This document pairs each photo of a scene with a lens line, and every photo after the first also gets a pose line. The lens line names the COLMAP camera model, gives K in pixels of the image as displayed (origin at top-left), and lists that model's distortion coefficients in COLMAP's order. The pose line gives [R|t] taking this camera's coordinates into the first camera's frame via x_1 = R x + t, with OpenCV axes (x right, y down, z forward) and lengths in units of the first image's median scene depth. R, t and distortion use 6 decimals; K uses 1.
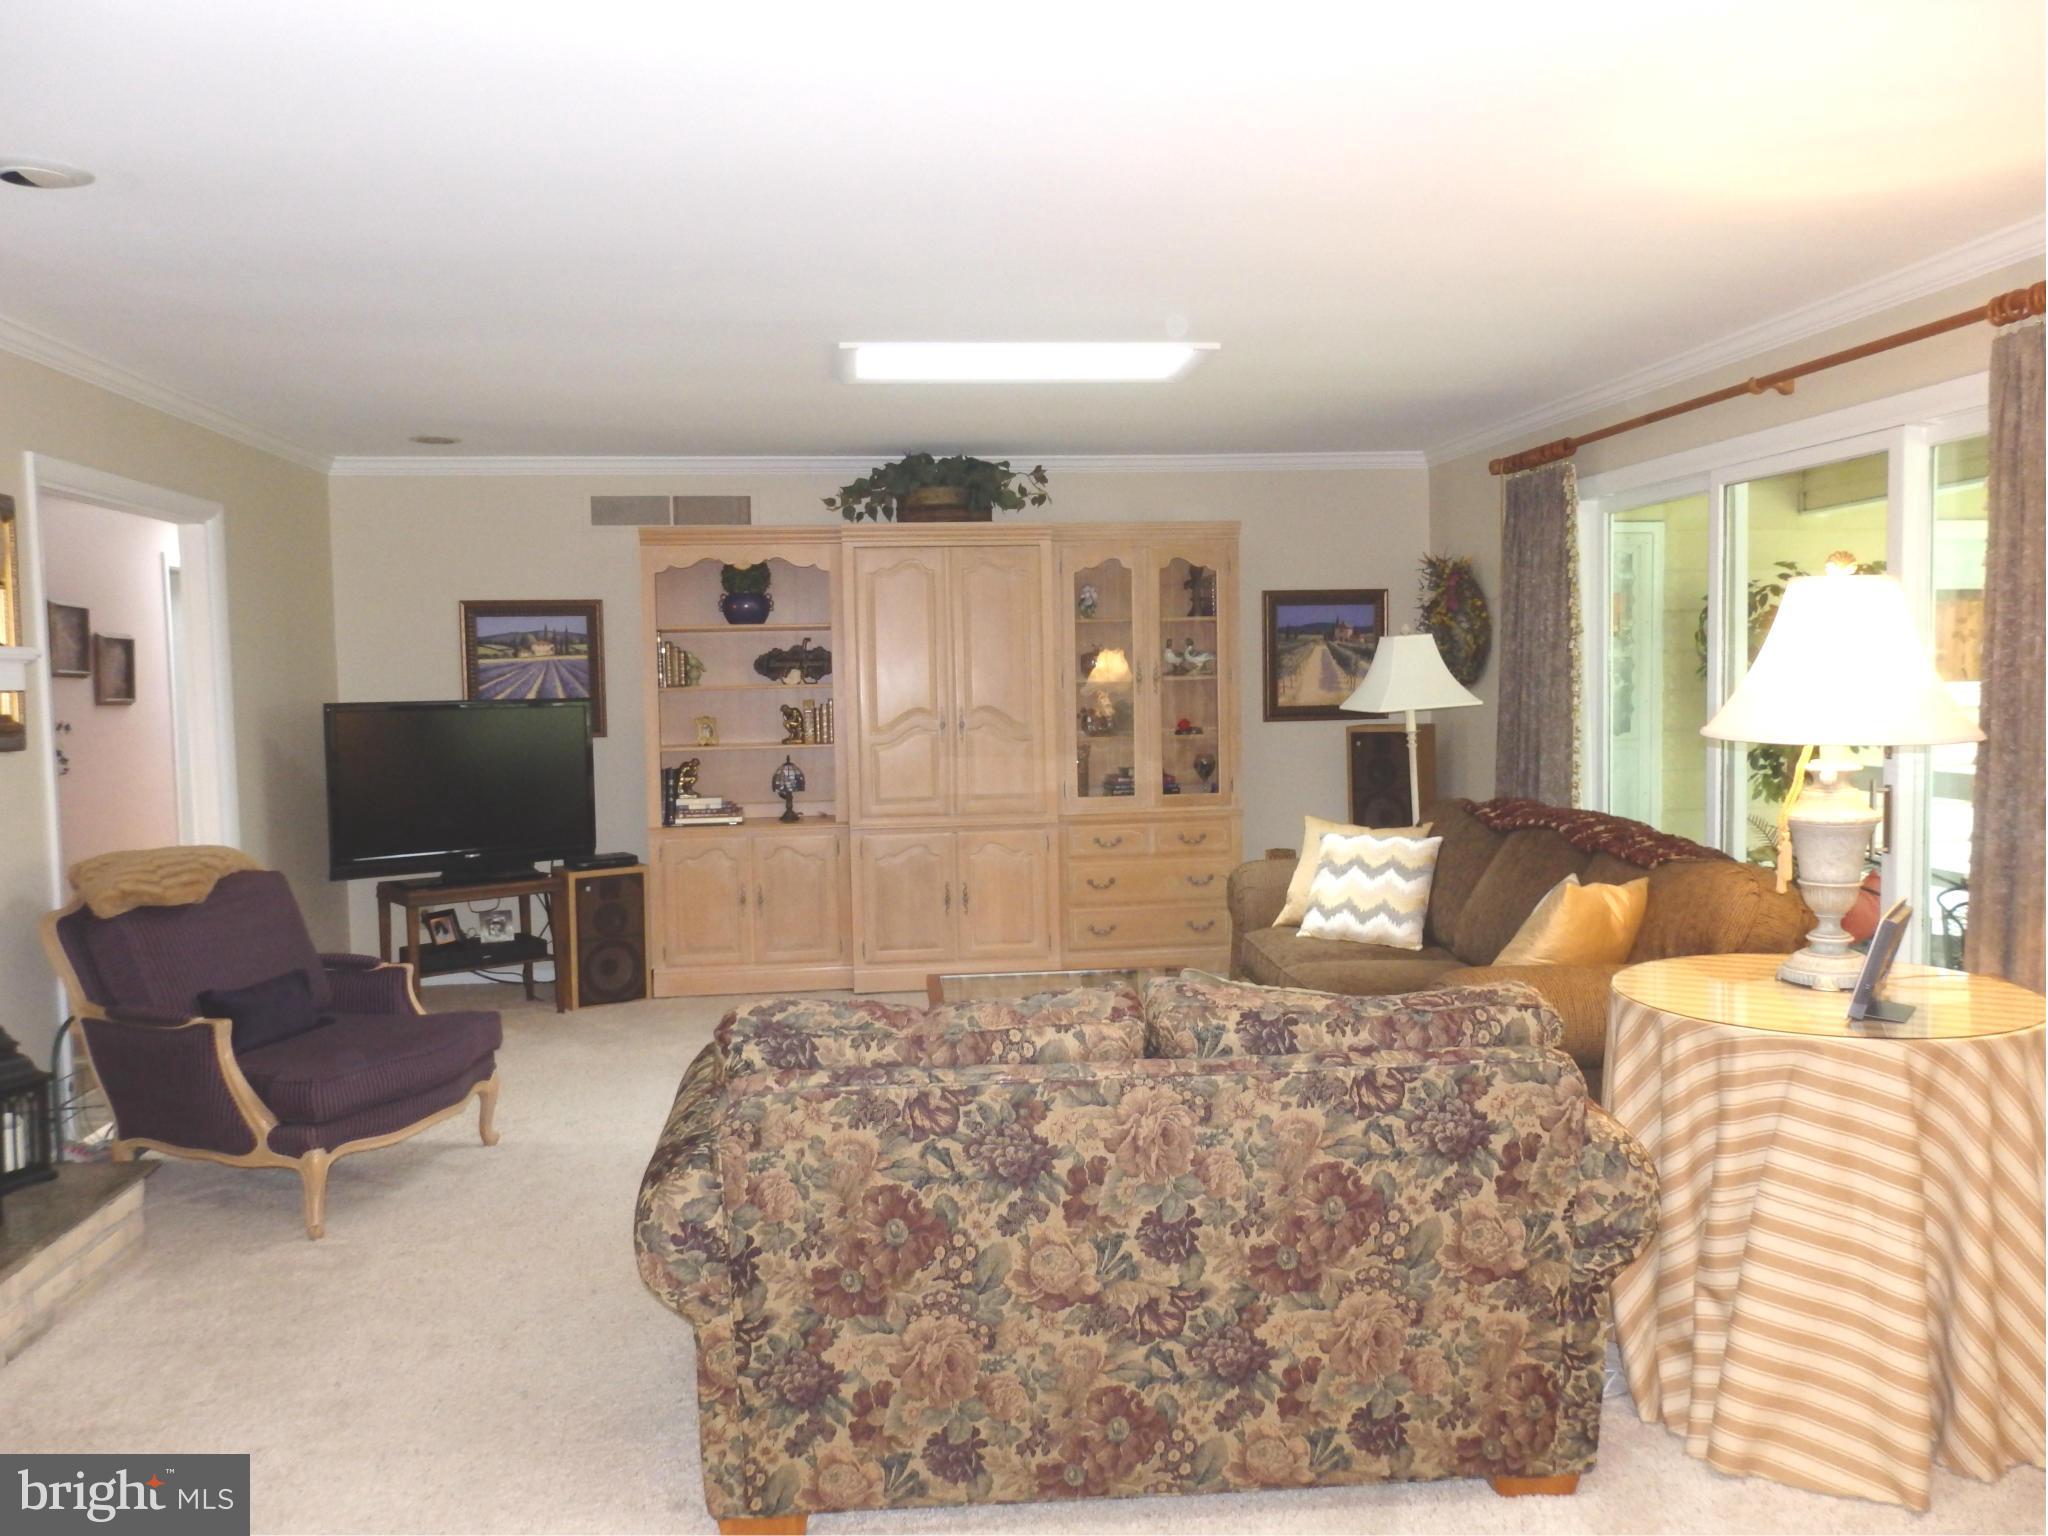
lens RADIAL K [[1561.3, 0, 1017.7], [0, 1561.3, 770.9], [0, 0, 1]] dist [-0.004084, 0.014377]
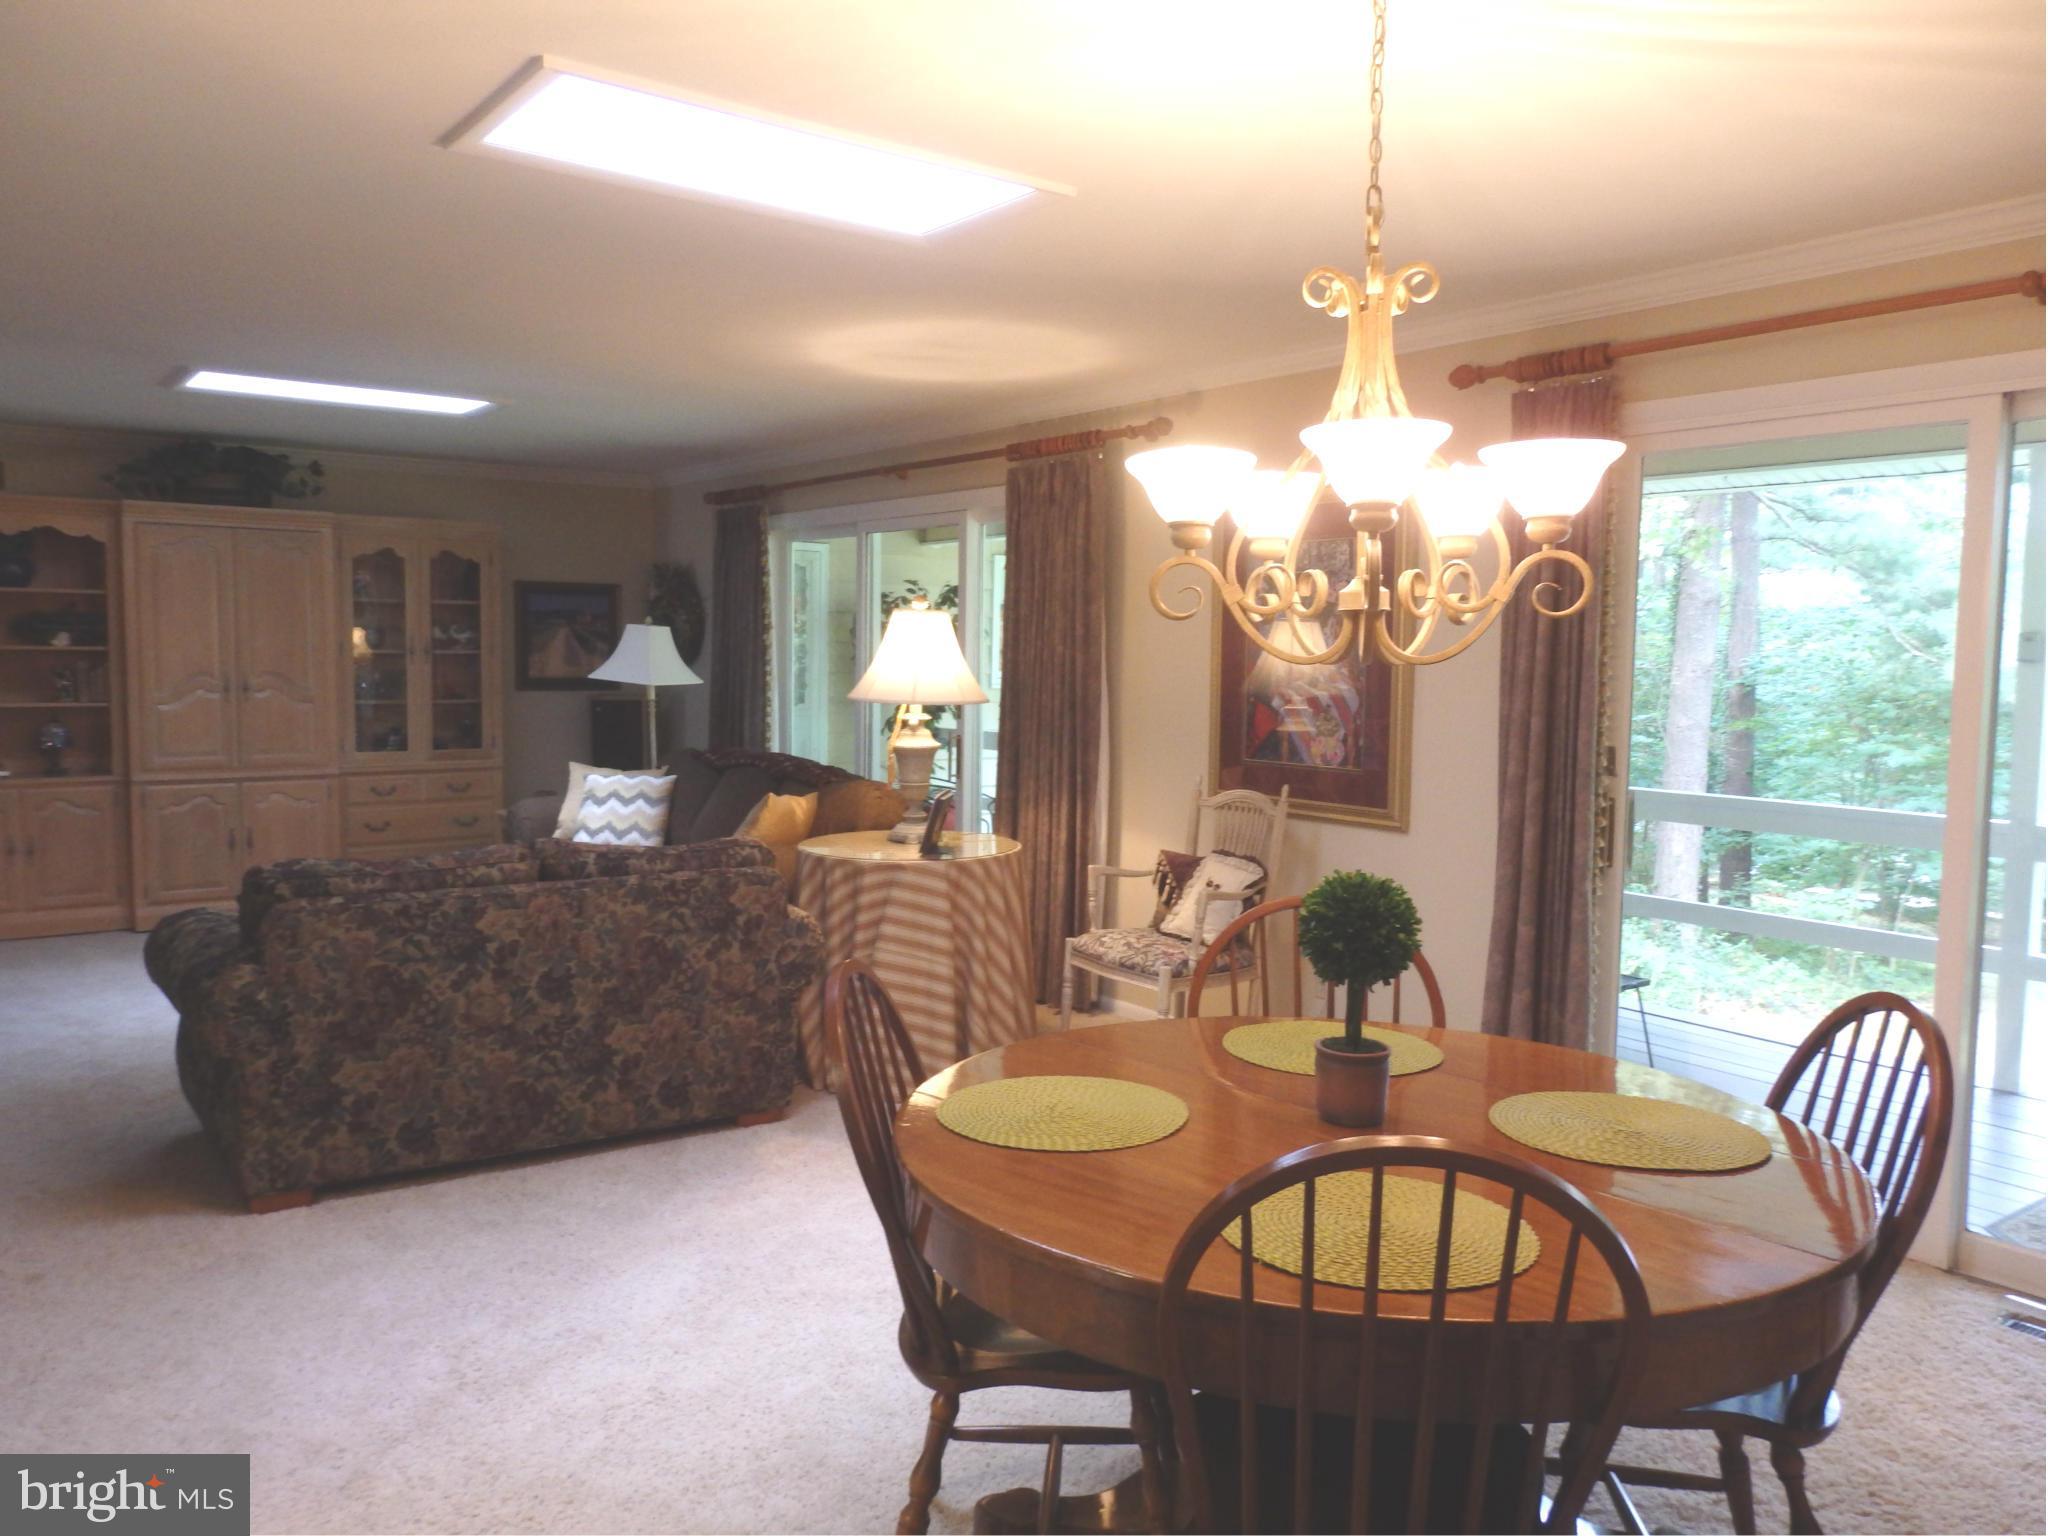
lens RADIAL K [[1561.3, 0, 1021.5], [0, 1561.3, 773.1], [0, 0, 1]] dist [-0.004084, 0.014377]
pose [[0.870675, -0.007500, 0.491801, -0.277826], [-0.000623, 0.999866, 0.016352, 0.036126], [-0.491858, -0.014544, 0.870554, -0.683411]]
